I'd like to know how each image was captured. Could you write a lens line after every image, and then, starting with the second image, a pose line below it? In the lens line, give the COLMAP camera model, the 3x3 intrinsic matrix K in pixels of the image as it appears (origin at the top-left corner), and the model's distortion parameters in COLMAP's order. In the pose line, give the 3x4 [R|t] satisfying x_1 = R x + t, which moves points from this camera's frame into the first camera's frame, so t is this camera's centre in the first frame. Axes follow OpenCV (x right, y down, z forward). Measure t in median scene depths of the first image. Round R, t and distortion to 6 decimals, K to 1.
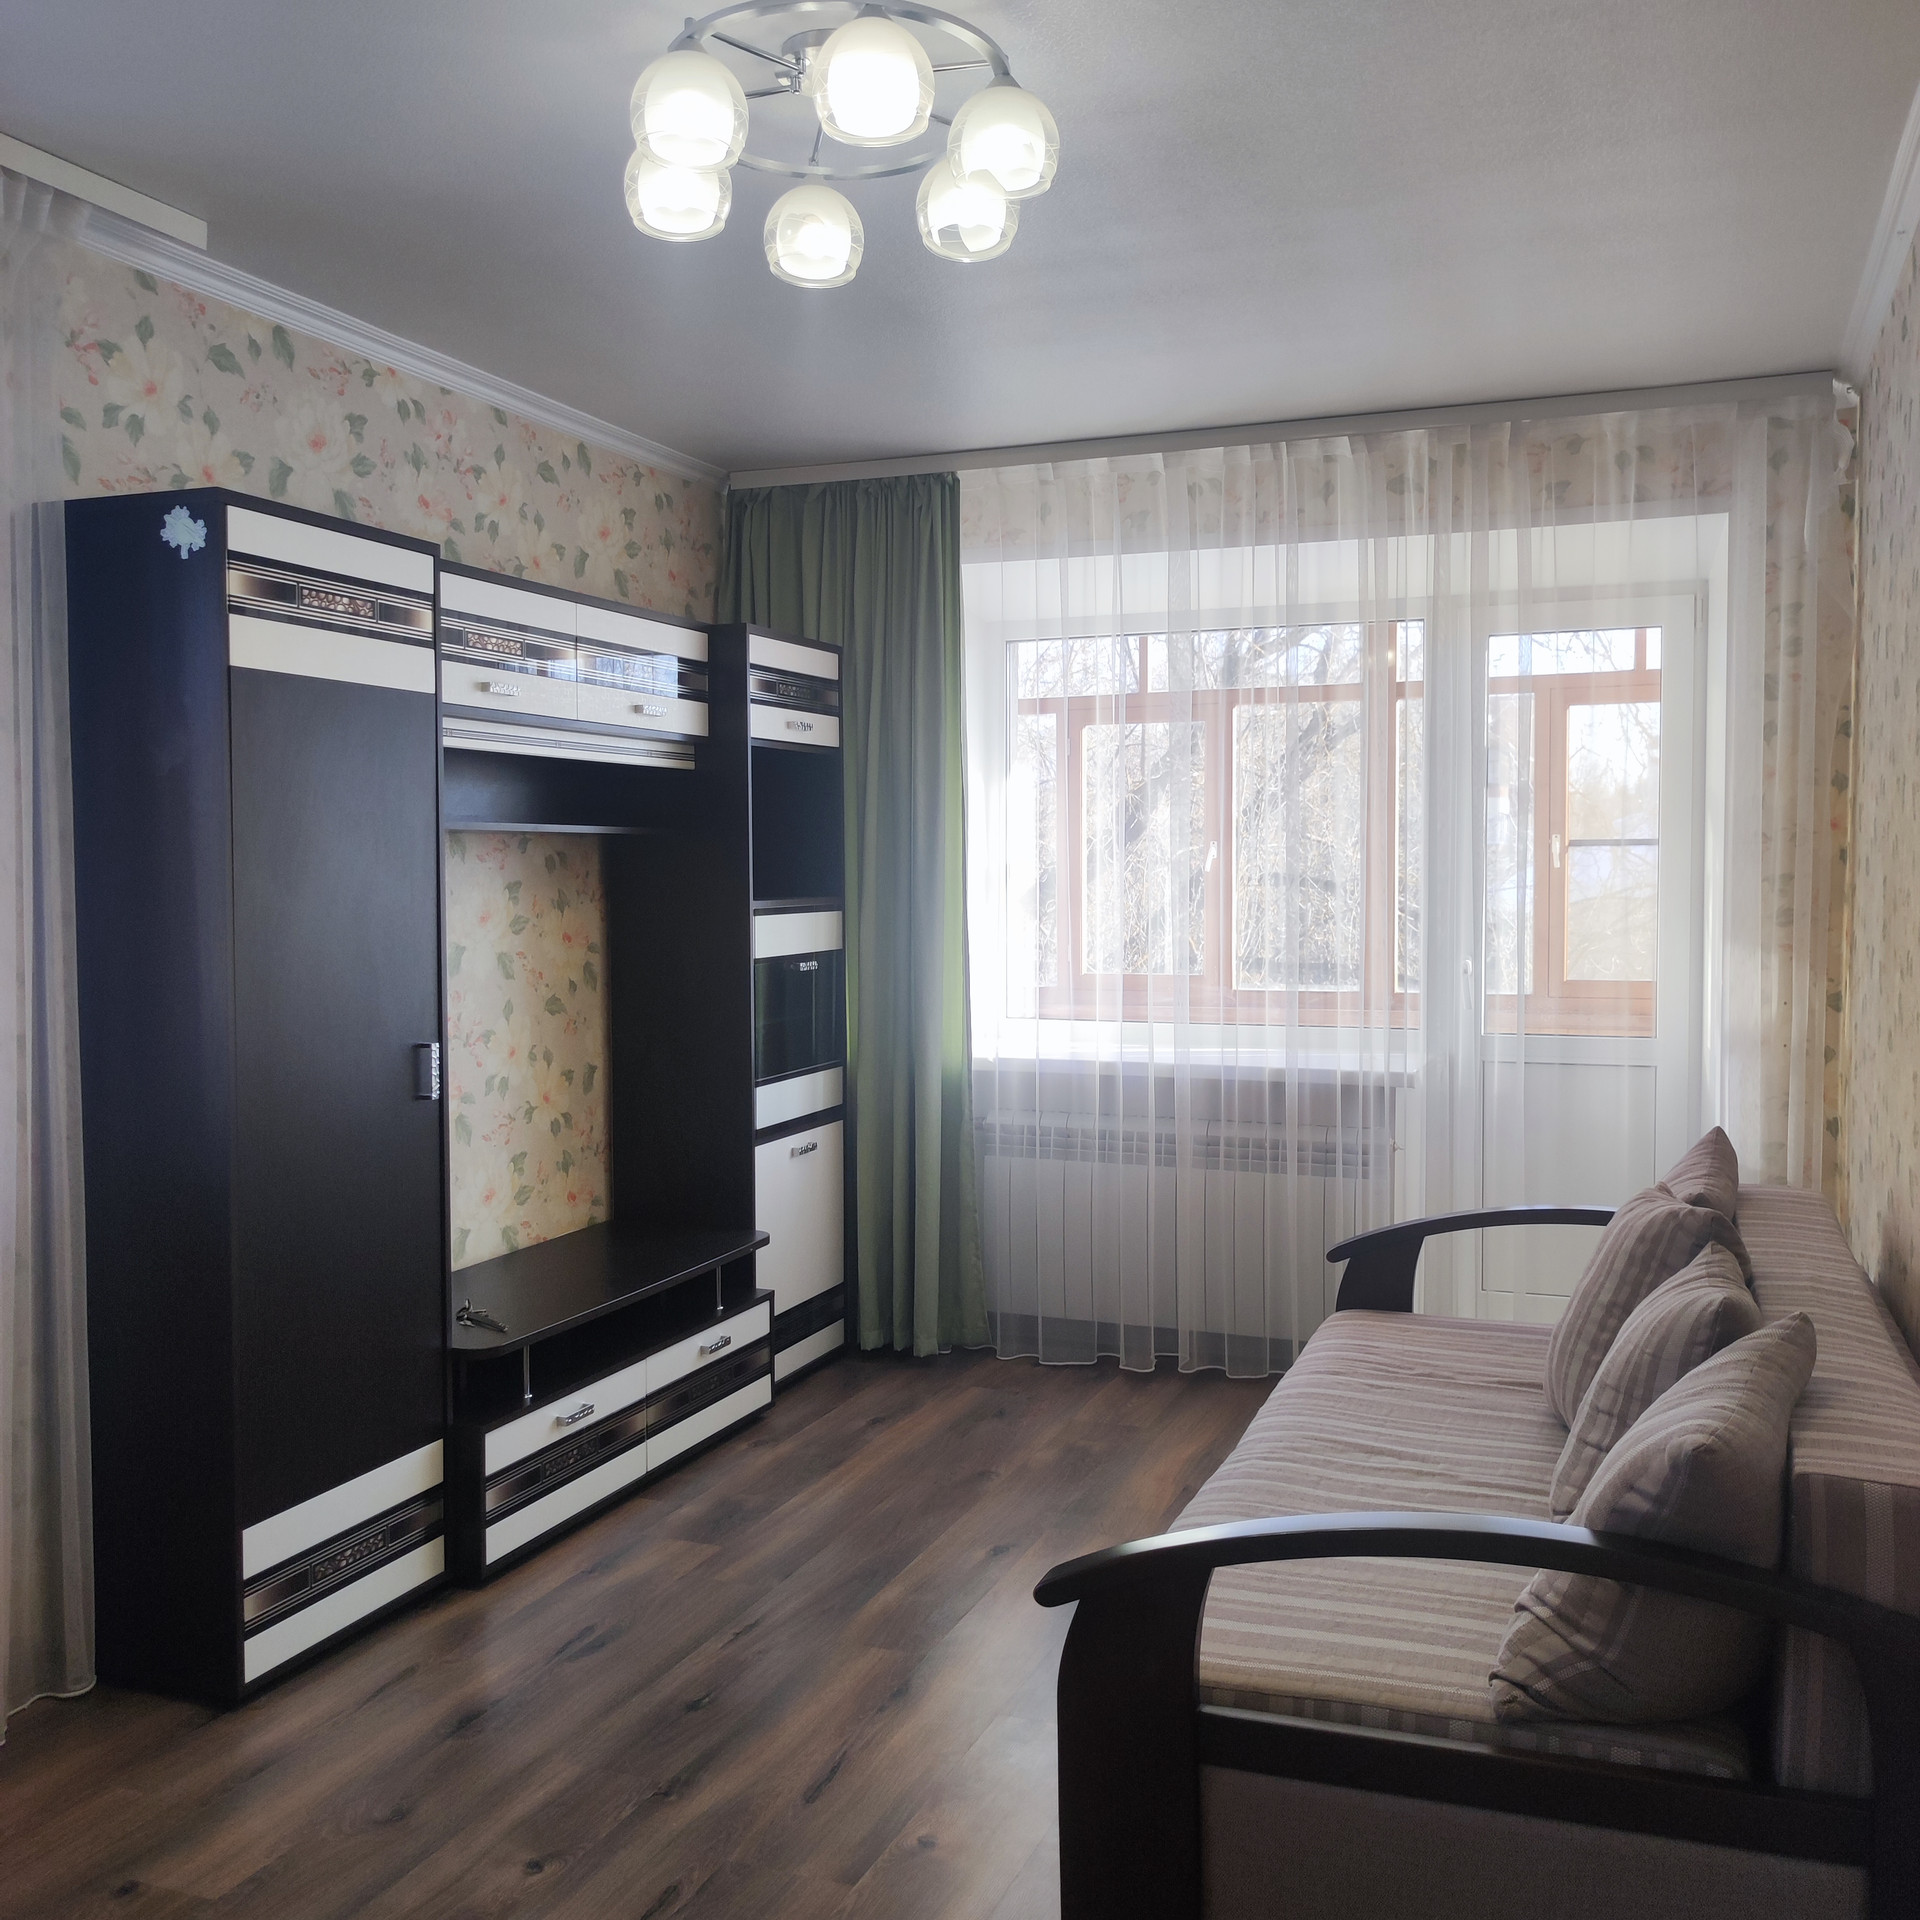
lens RADIAL K [[1899.3, 0, 963.1], [0, 1899.3, 959.6], [0, 0, 1]] dist [0.043359, -0.013069]
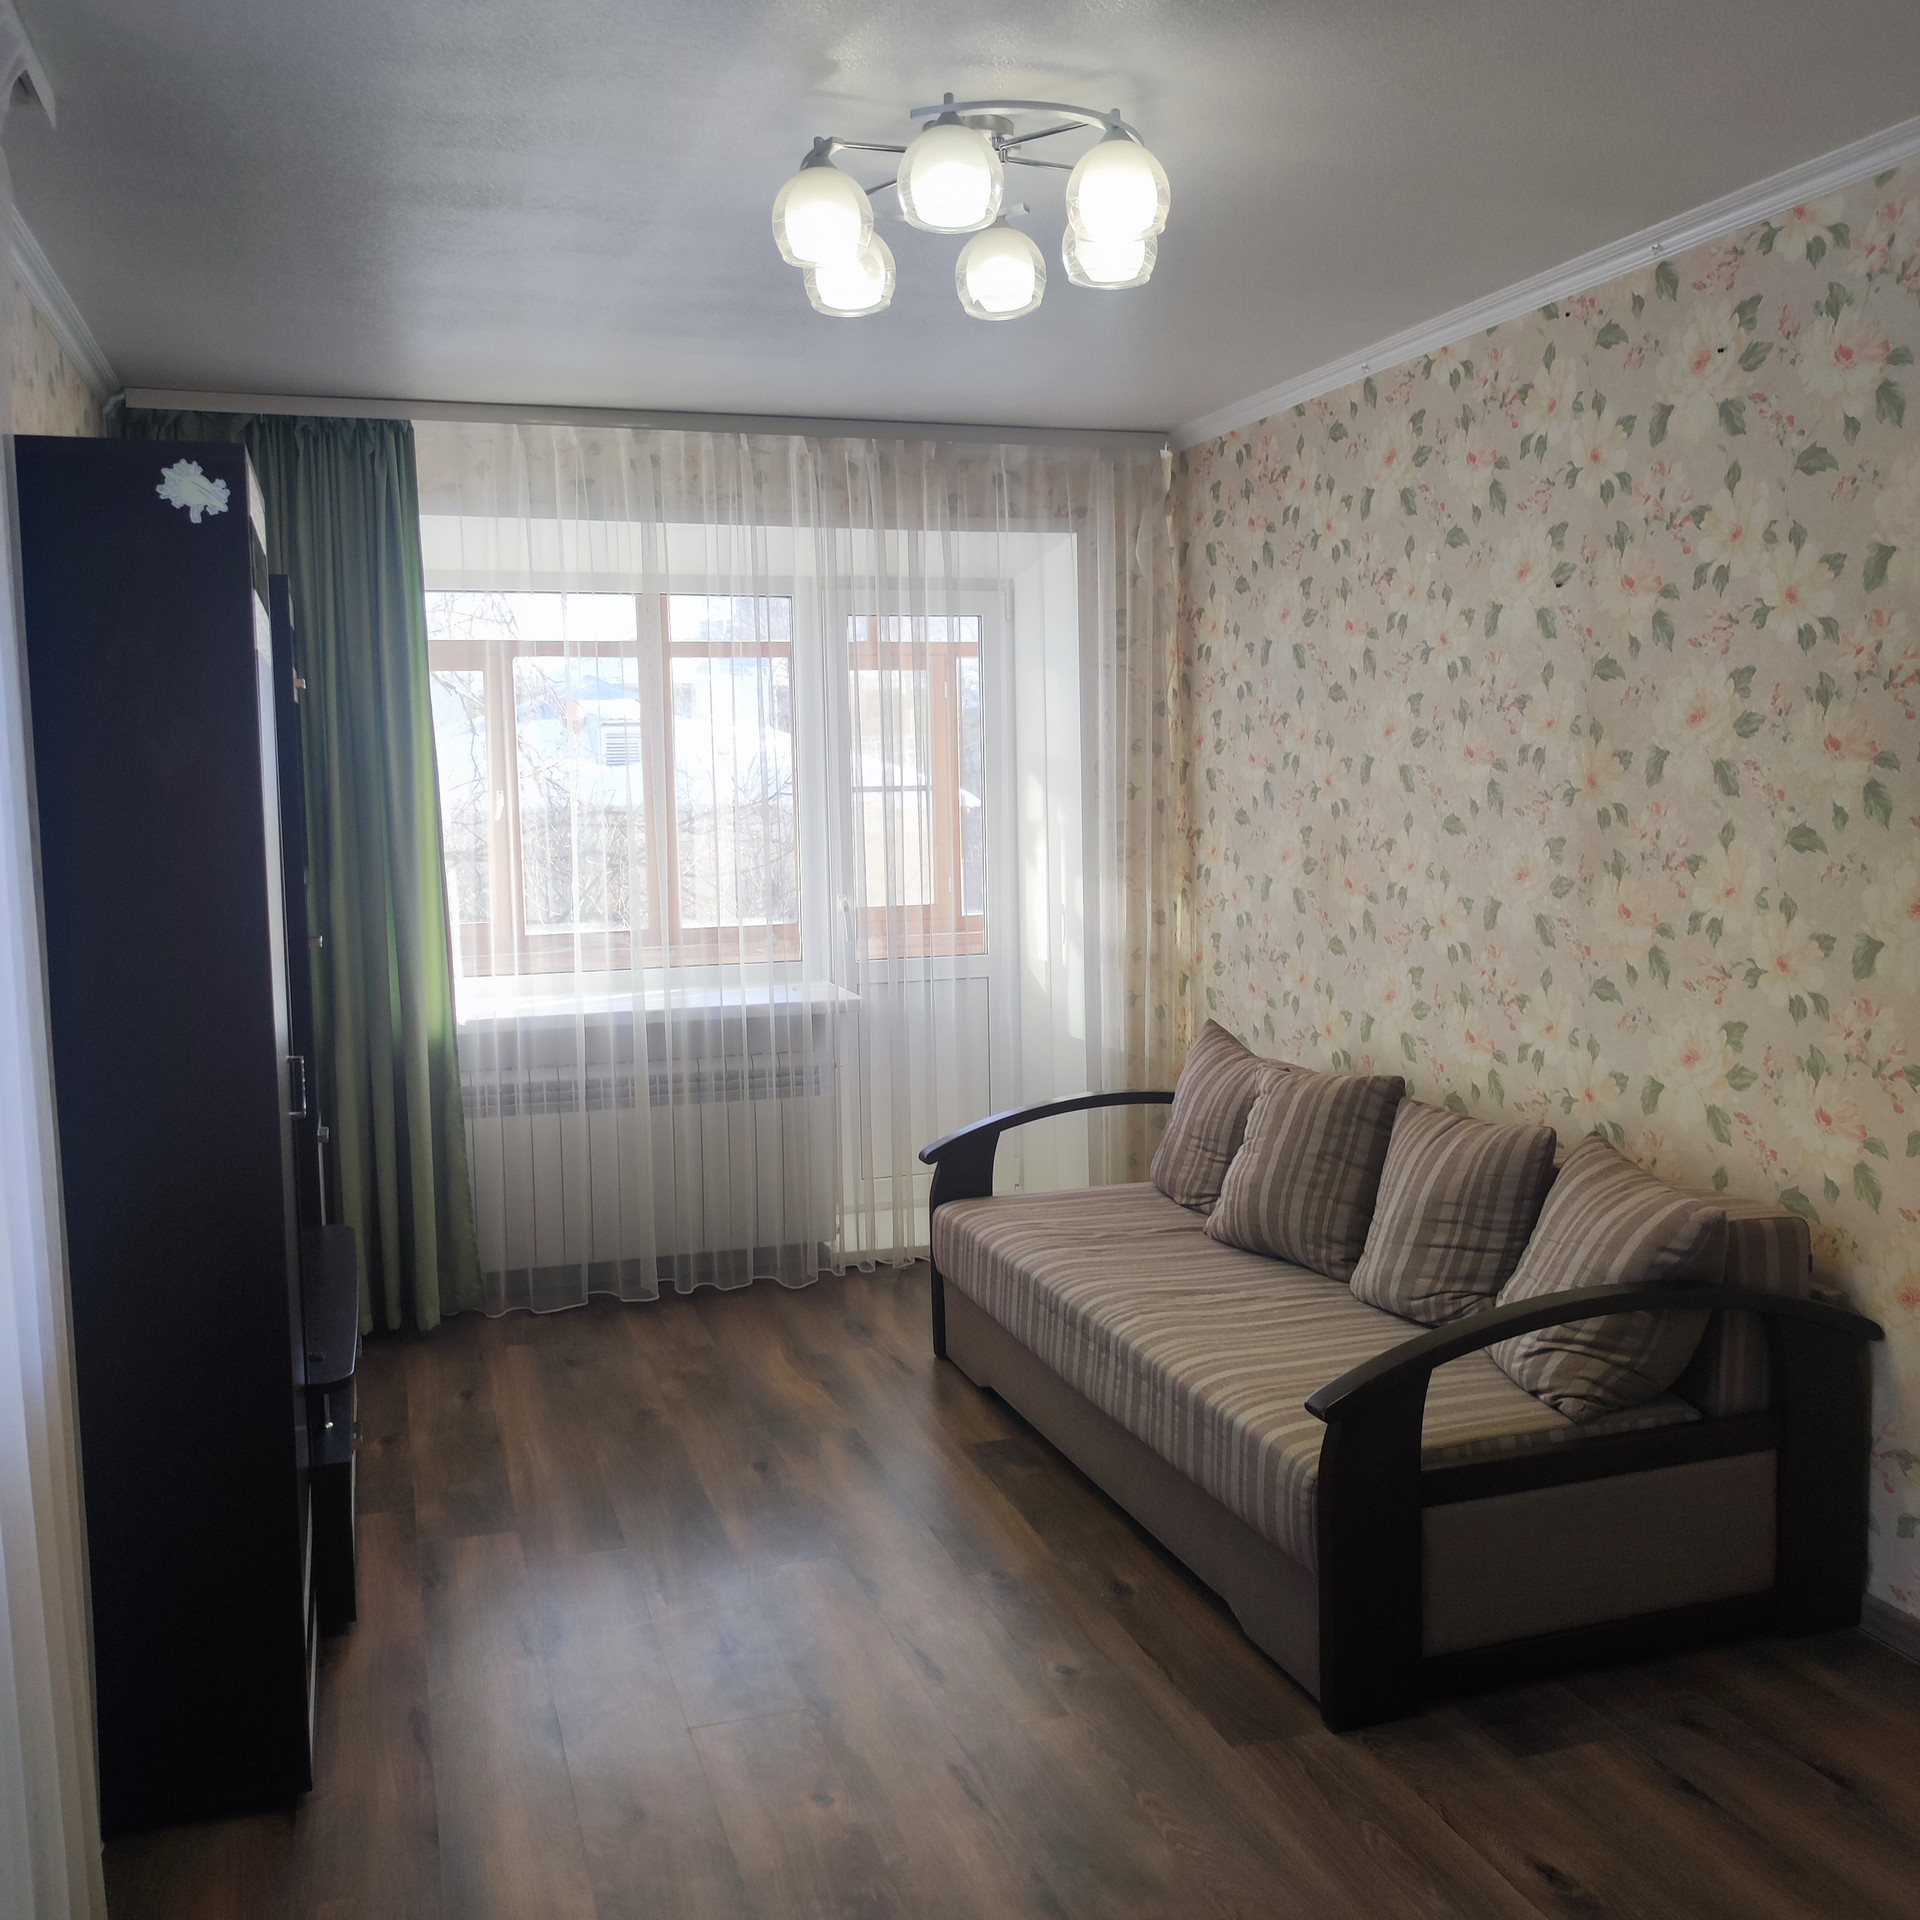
lens RADIAL K [[1899.3, 0, 963.1], [0, 1899.3, 959.6], [0, 0, 1]] dist [0.043359, -0.013069]
pose [[0.778306, -0.072108, 0.623730, -0.475045], [0.043945, 0.997203, 0.060449, -0.034207], [-0.626345, -0.019638, 0.779299, 0.072932]]
